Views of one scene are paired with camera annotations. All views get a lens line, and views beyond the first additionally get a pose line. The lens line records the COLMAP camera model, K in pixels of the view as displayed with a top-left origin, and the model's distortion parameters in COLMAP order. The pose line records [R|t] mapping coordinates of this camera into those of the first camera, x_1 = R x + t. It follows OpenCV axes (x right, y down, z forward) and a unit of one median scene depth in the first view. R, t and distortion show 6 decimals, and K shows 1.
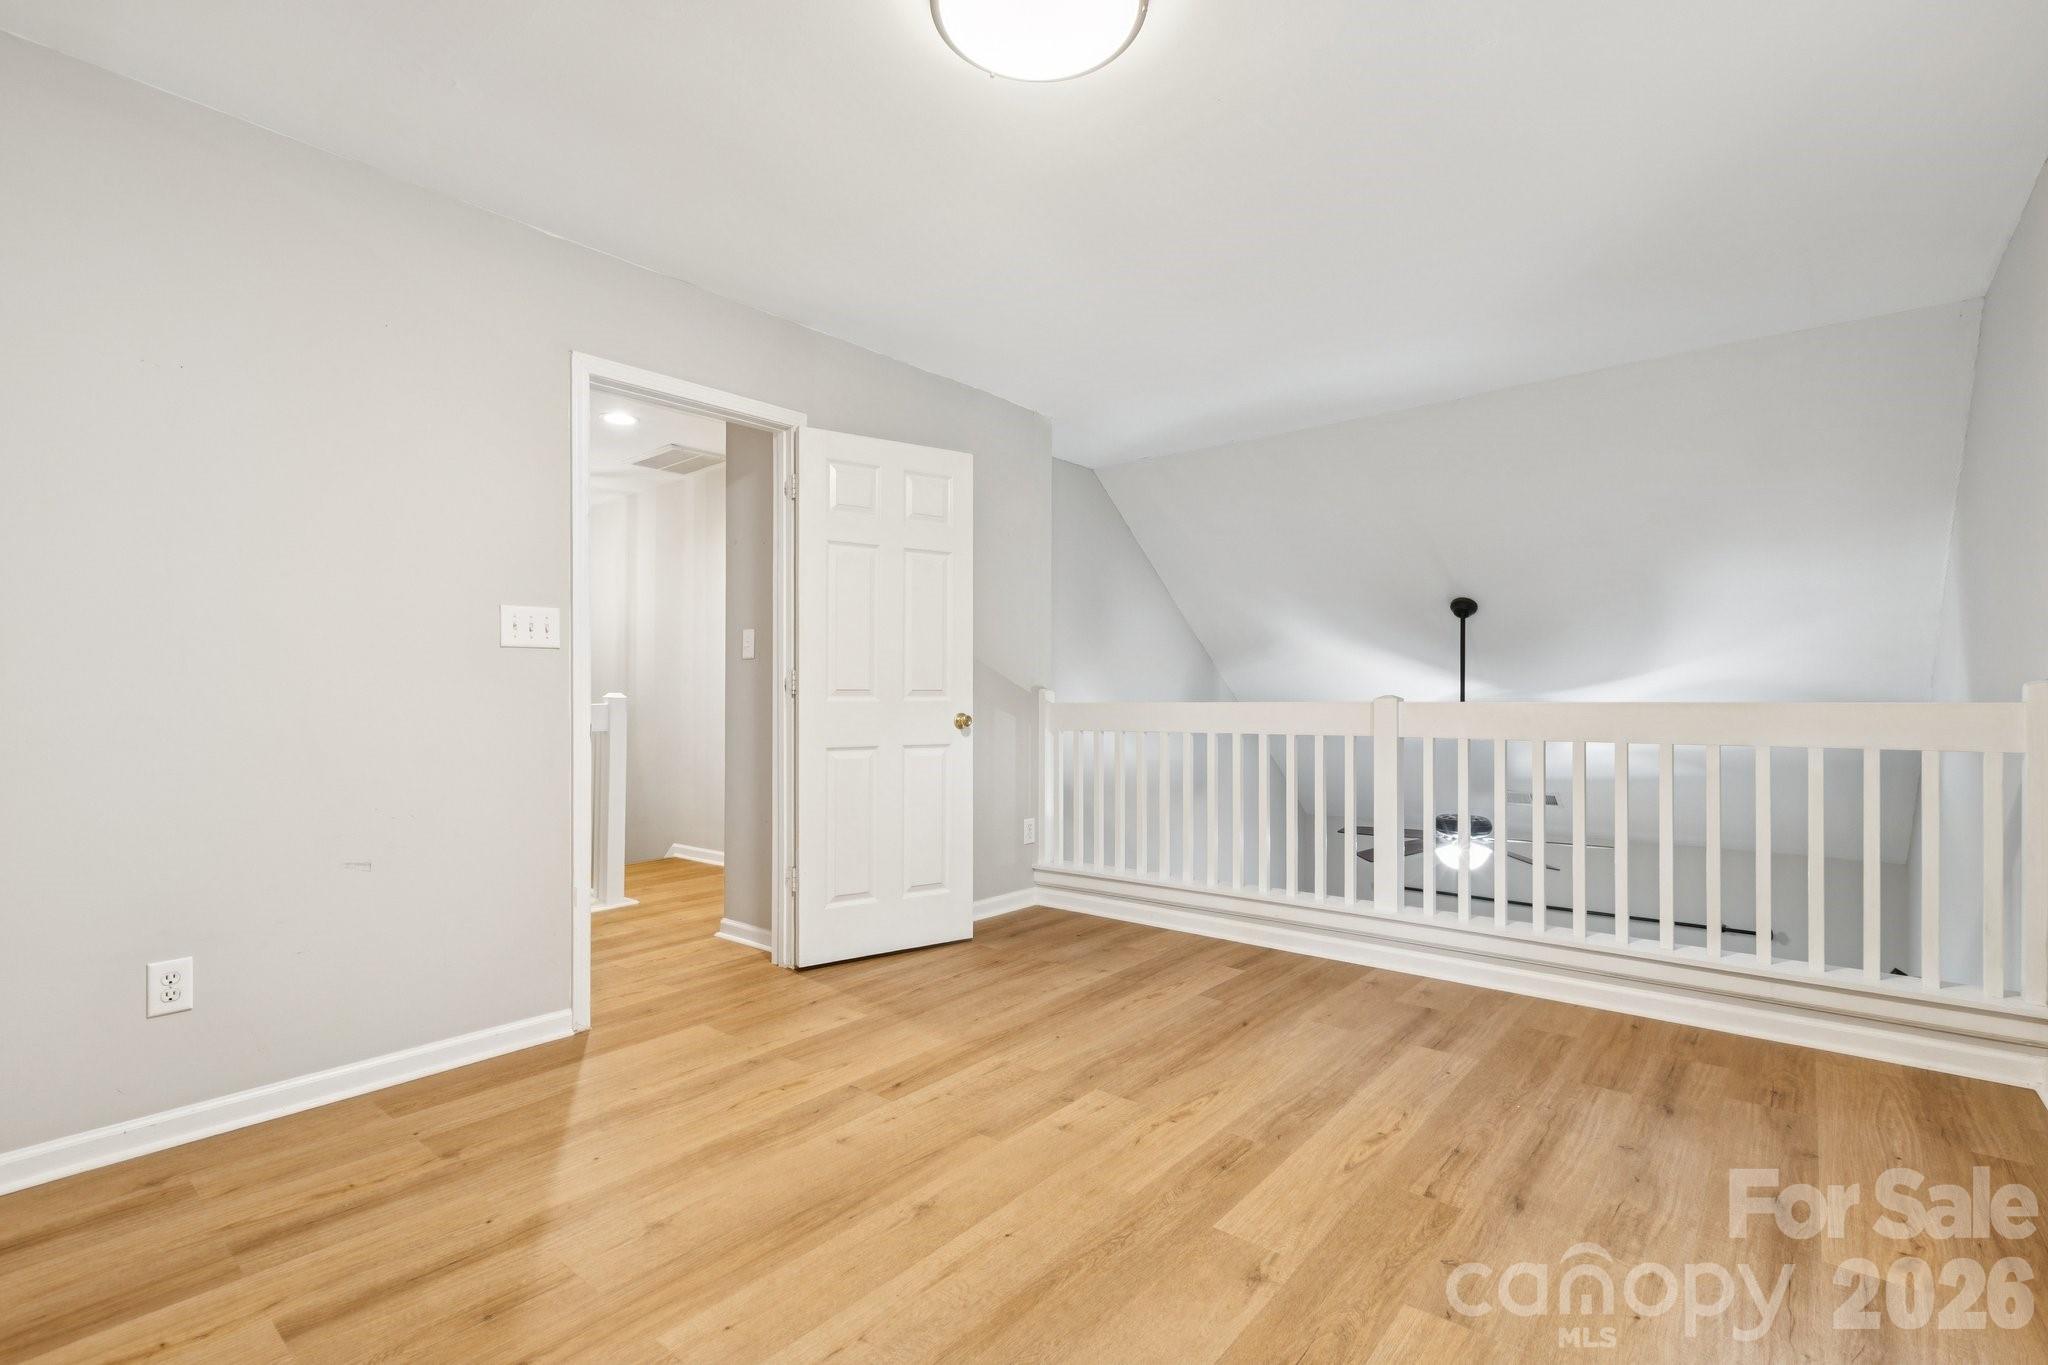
lens RADIAL K [[920.3, 0, 1010.0], [0, 920.3, 699.7], [0, 0, 1]] dist [0.001929, -0.001203]
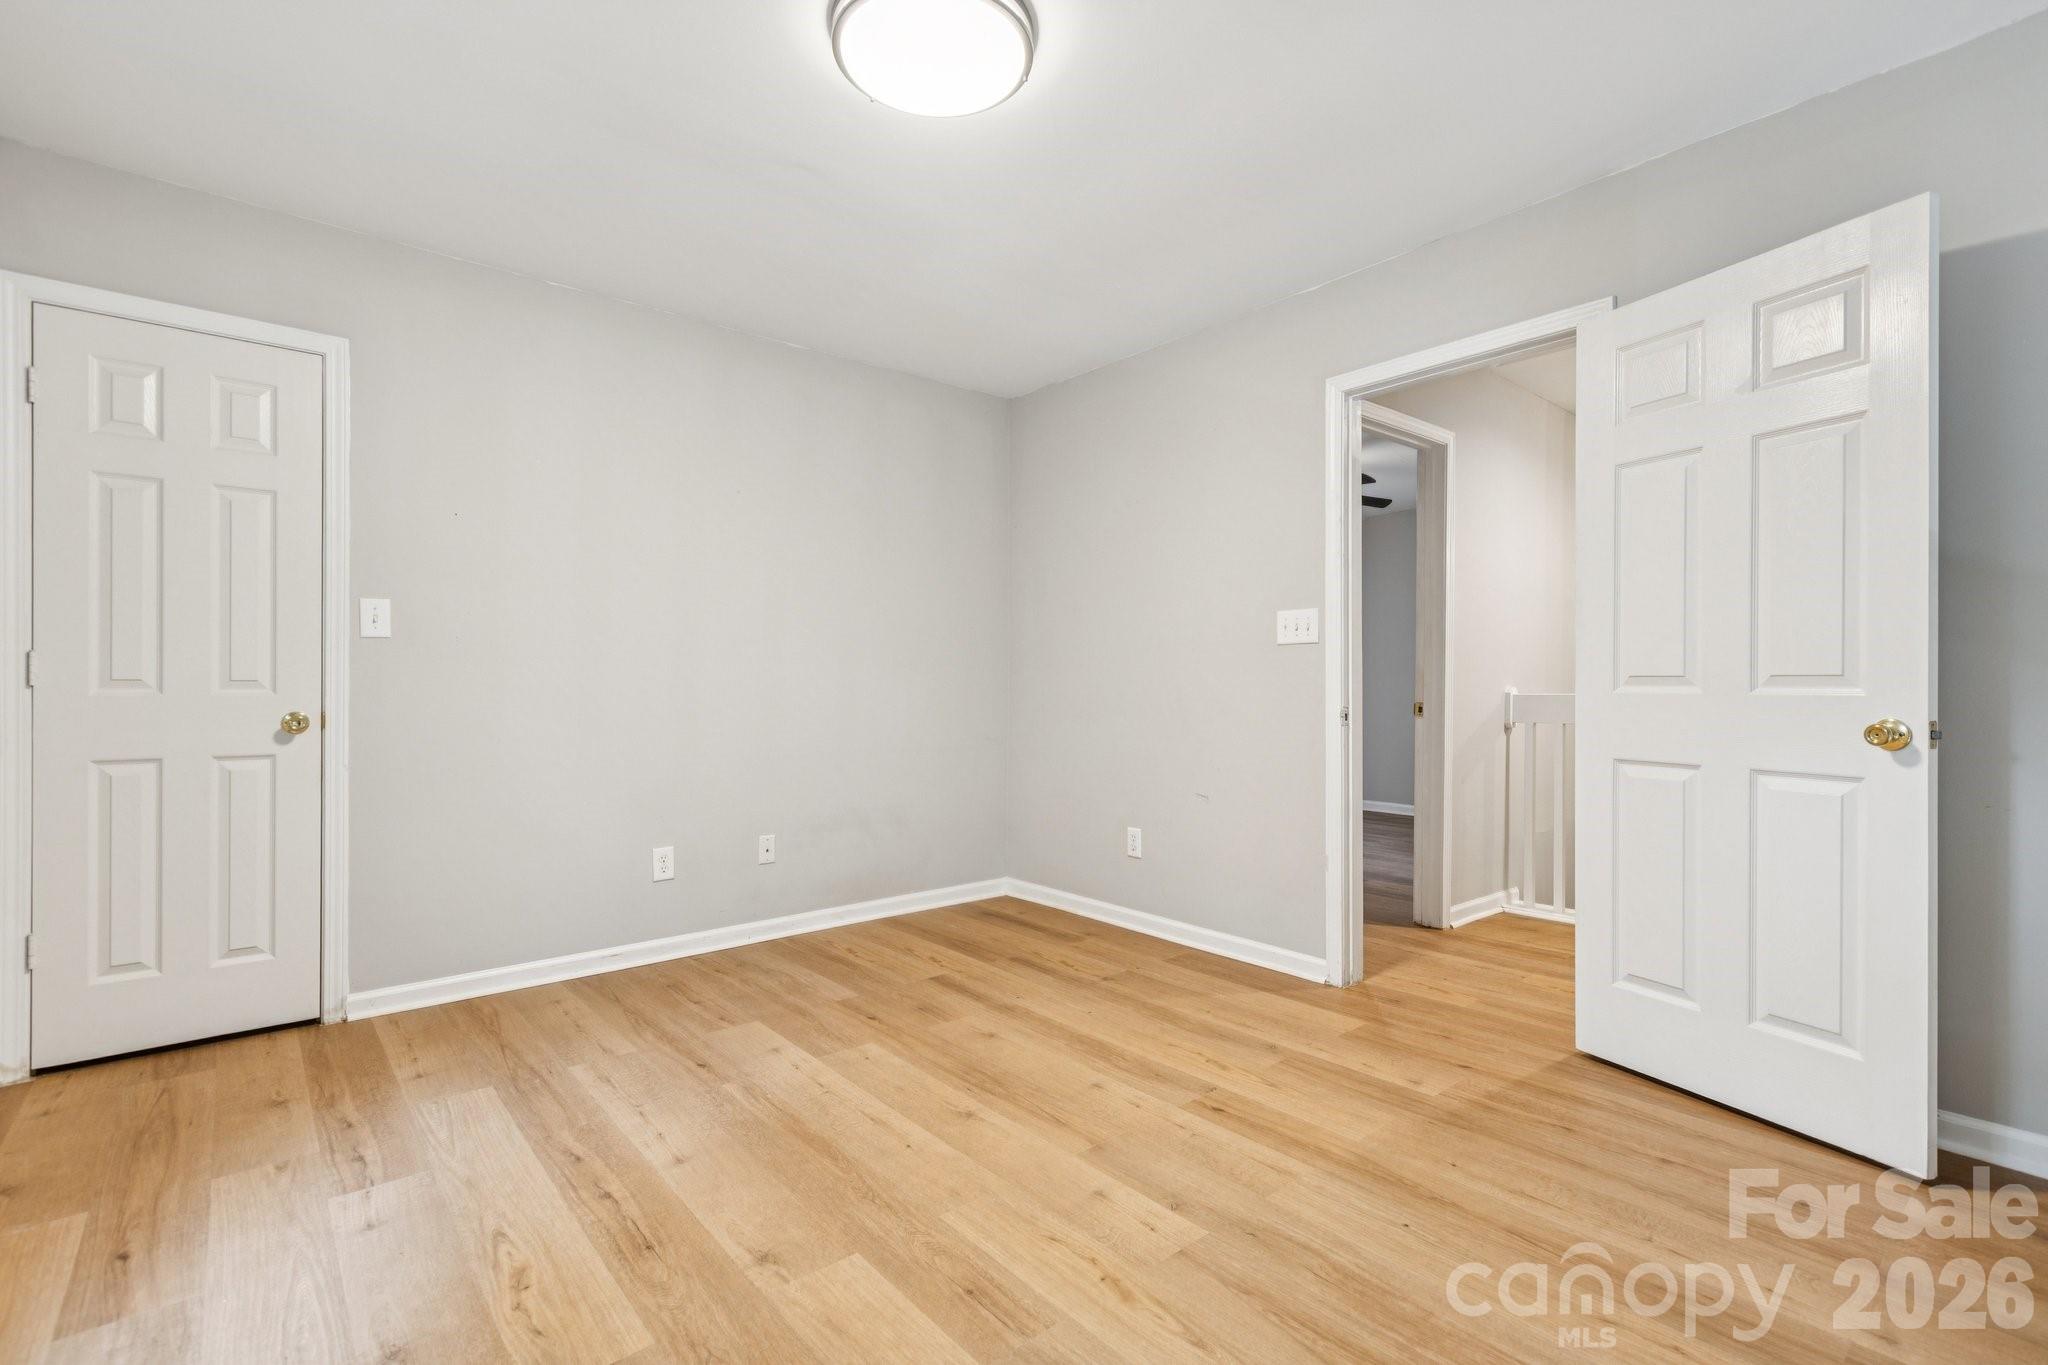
lens RADIAL K [[920.3, 0, 1035.7], [0, 920.3, 676.3], [0, 0, 1]] dist [0.001929, -0.001203]
pose [[-0.148217, -0.004652, -0.988944, 0.698819], [-0.003635, 0.999985, -0.004159, -0.007556], [0.988948, 0.002979, -0.148231, 0.818864]]
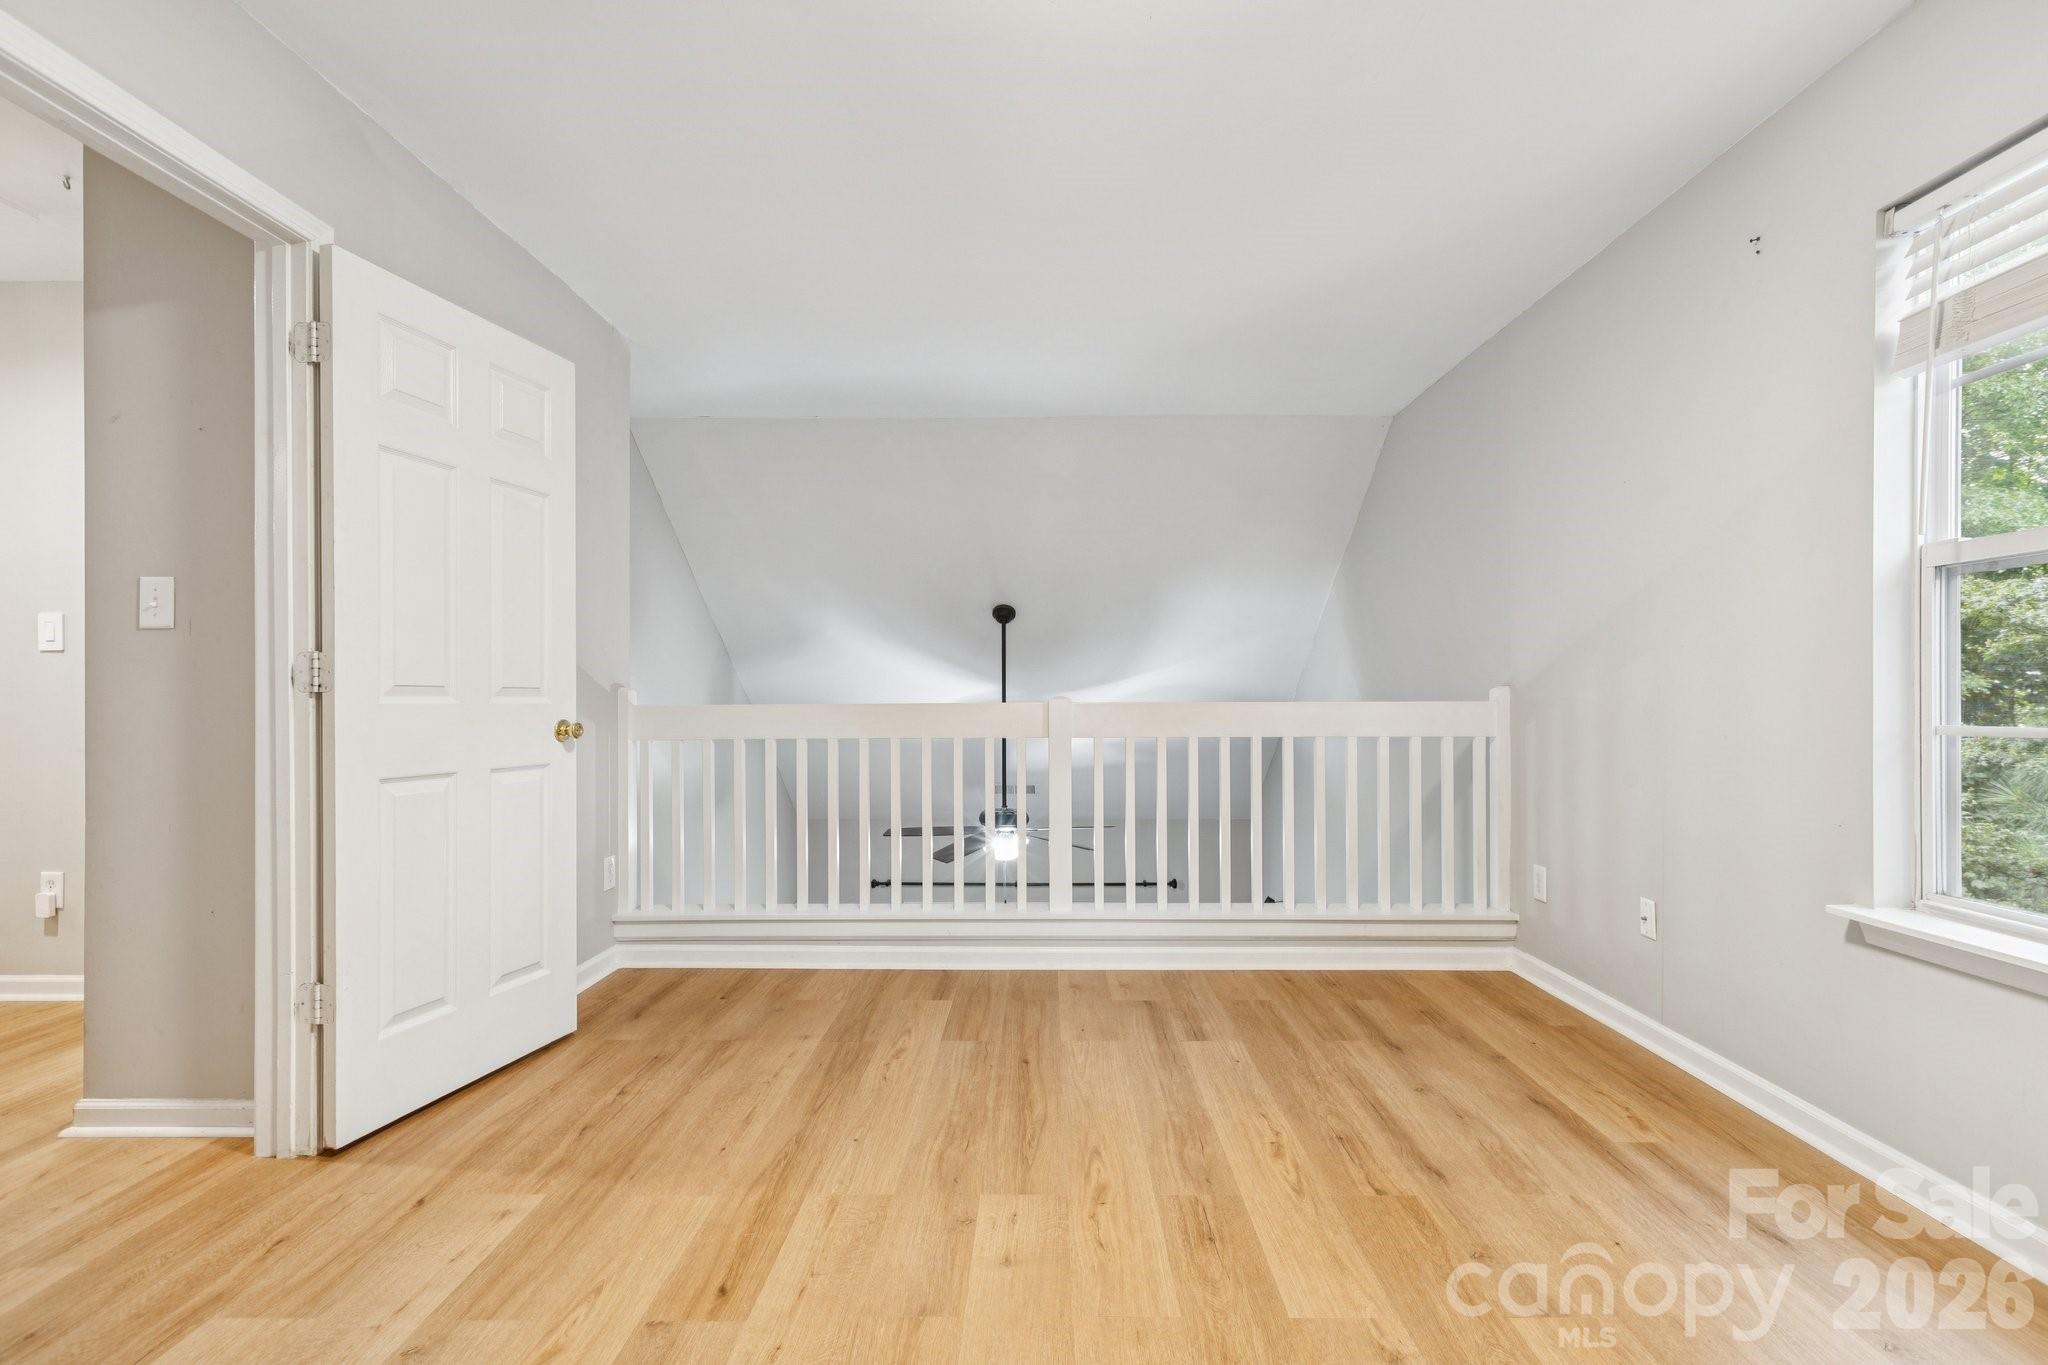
lens RADIAL K [[920.3, 0, 1026.4], [0, 920.3, 691.1], [0, 0, 1]] dist [0.001929, -0.001203]
pose [[0.773467, 0.005663, 0.633811, -0.317868], [0.001823, 0.999936, -0.011159, 0.001559], [-0.633834, 0.009786, 0.773407, 0.304906]]
